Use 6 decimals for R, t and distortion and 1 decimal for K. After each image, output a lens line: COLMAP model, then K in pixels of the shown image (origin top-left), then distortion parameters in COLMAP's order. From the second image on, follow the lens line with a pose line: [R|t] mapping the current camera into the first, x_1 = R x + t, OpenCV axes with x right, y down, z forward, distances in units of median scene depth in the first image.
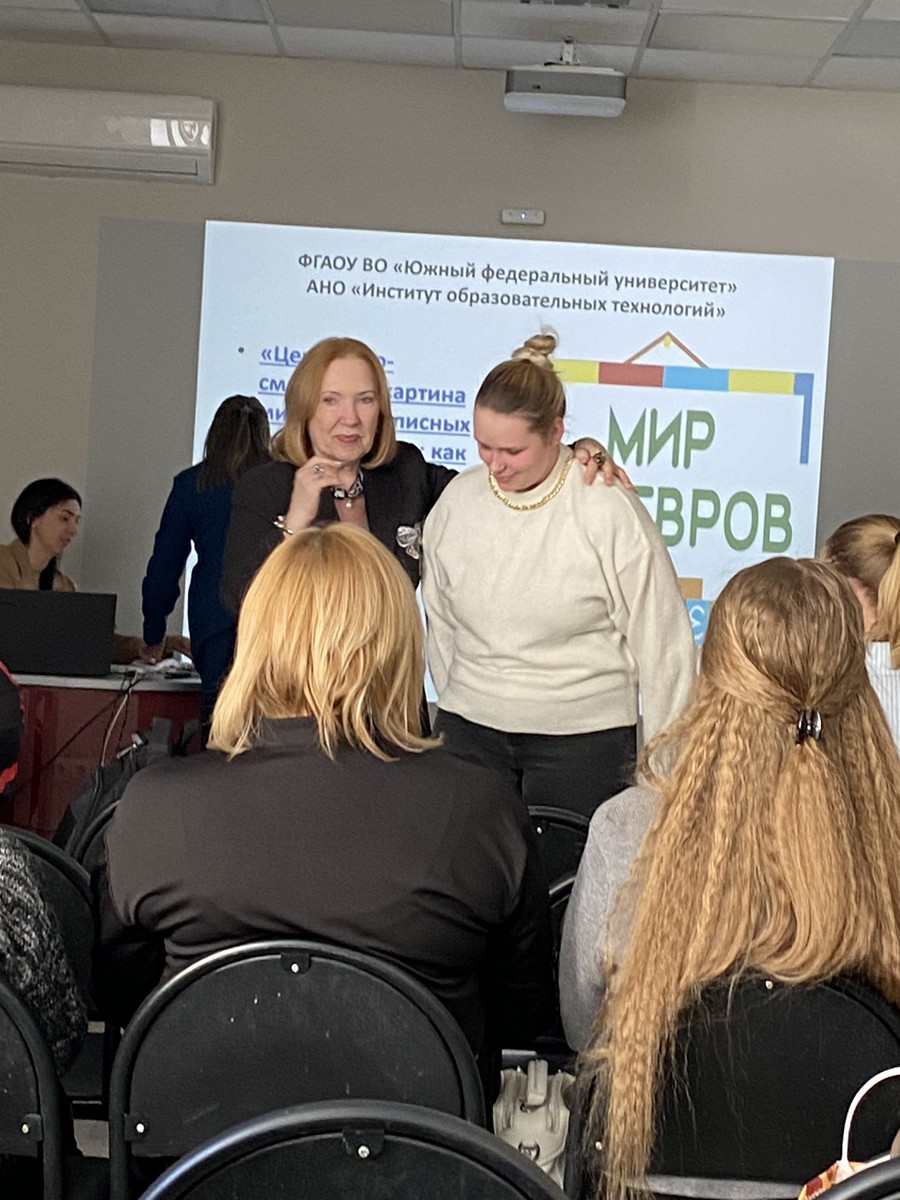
lens RADIAL K [[2639.9, 0, 461.2], [0, 2639.9, 600.6], [0, 0, 1]] dist [0.101975, 0.000000]
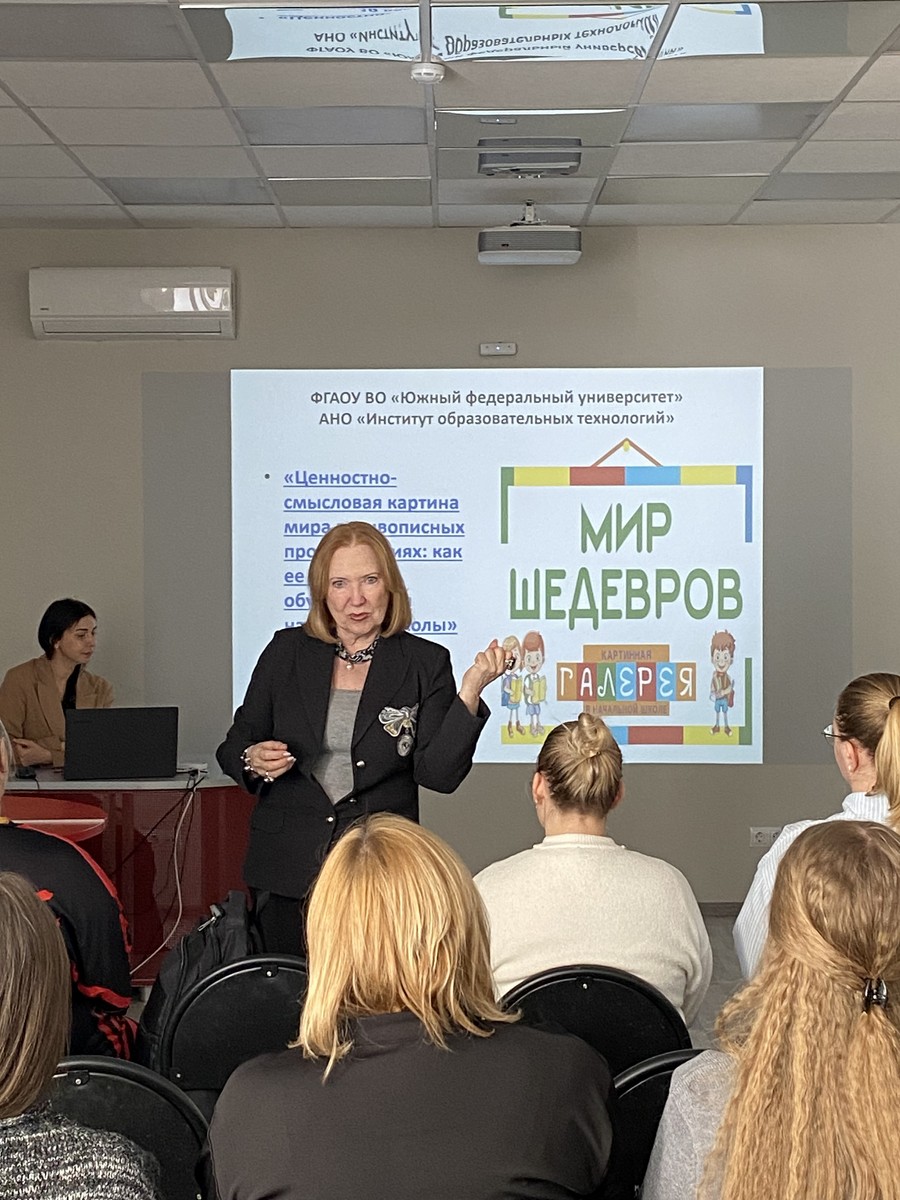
lens RADIAL K [[2133.0, 0, 437.8], [0, 2133.0, 580.1], [0, 0, 1]] dist [0.102594, 0.000000]
pose [[0.997987, -0.063421, -0.000573, -0.010226], [0.063415, 0.997959, -0.007502, -0.039520], [0.001048, 0.007450, 0.999972, 0.049682]]
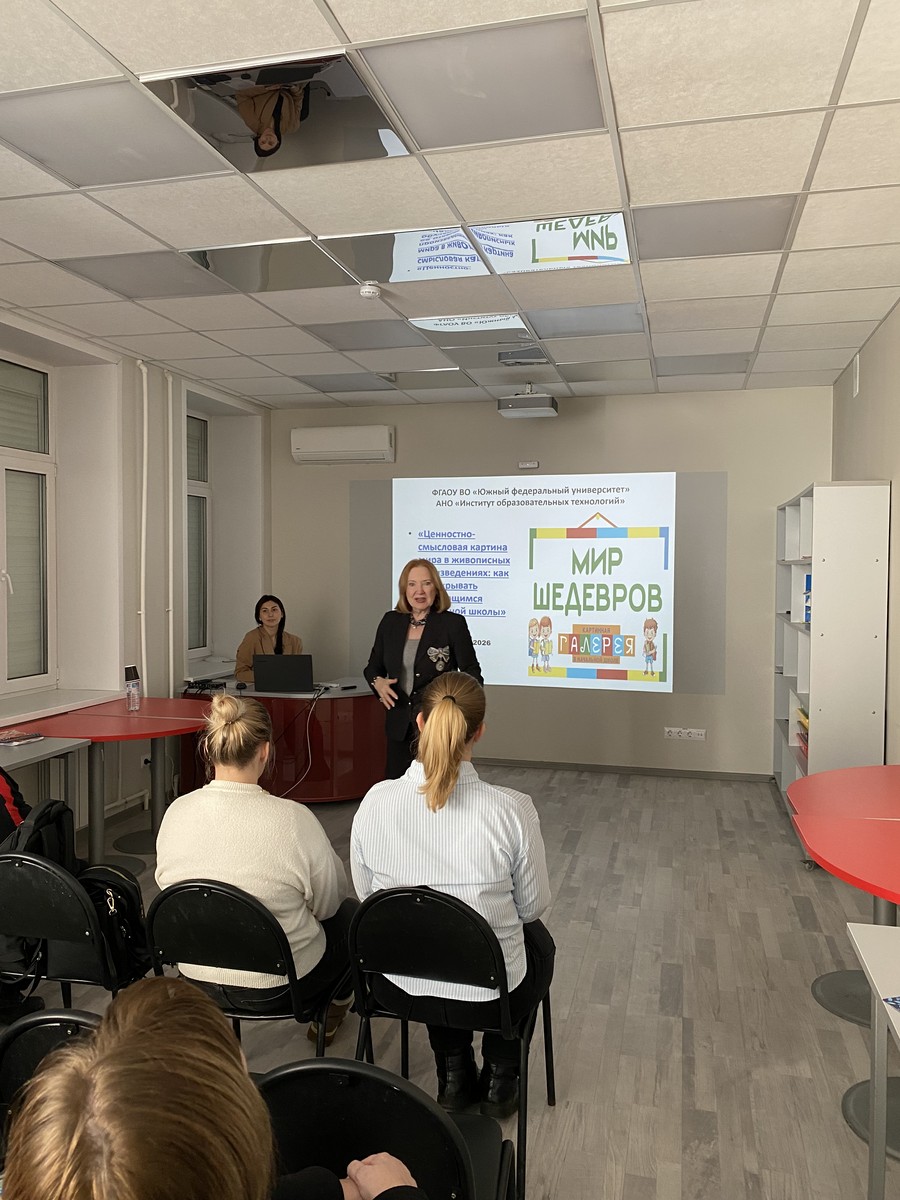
lens RADIAL K [[917.0, 0, 446.2], [0, 917.0, 593.5], [0, 0, 1]] dist [0.034733, -0.044893]
pose [[0.967019, -0.047644, -0.250209, 0.154723], [0.046893, 0.998860, -0.008967, -0.037018], [0.250350, -0.003062, 0.968150, 0.262494]]
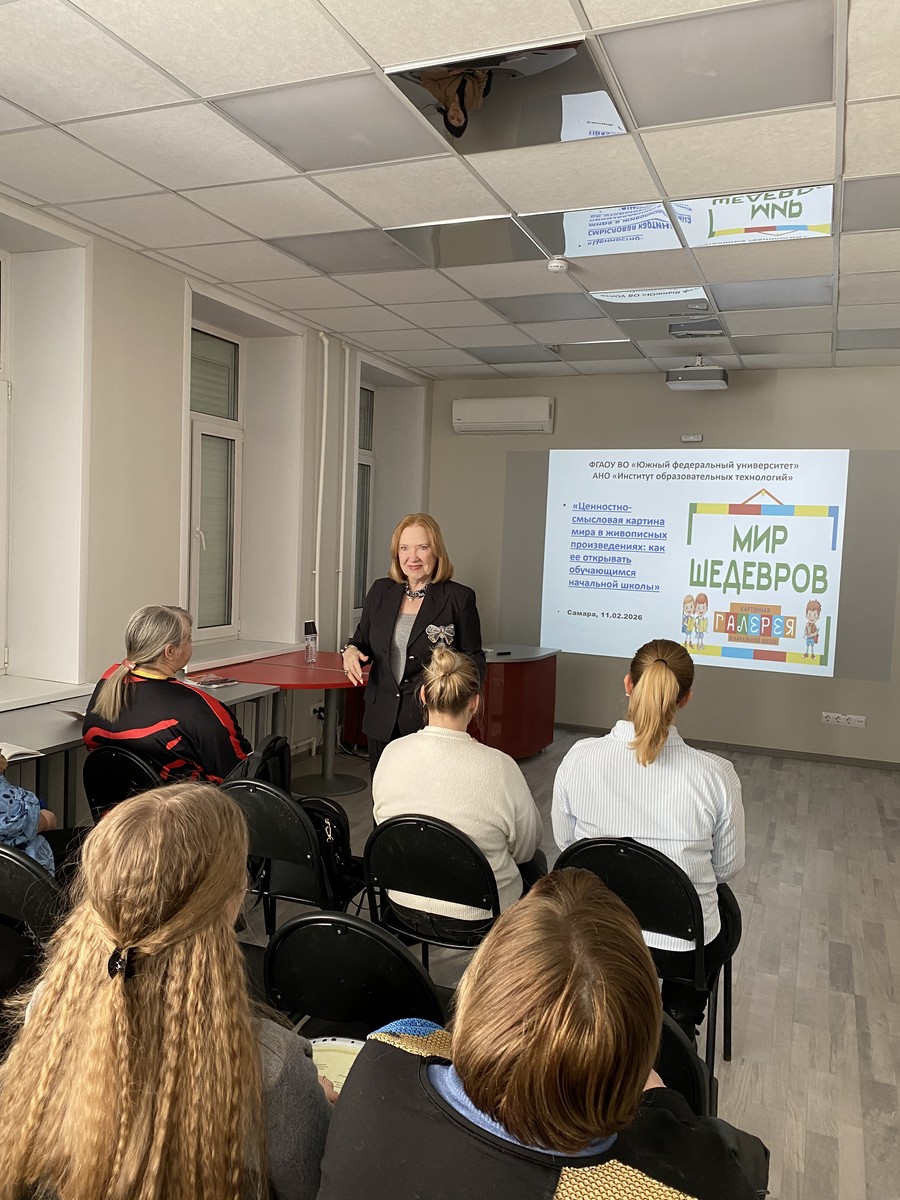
lens RADIAL K [[917.0, 0, 436.2], [0, 917.0, 593.7], [0, 0, 1]] dist [0.034733, -0.044893]
pose [[0.921502, 0.002358, -0.388368, 0.133564], [0.005354, 0.999809, 0.018773, -0.035740], [0.388338, -0.019379, 0.921313, 0.237346]]
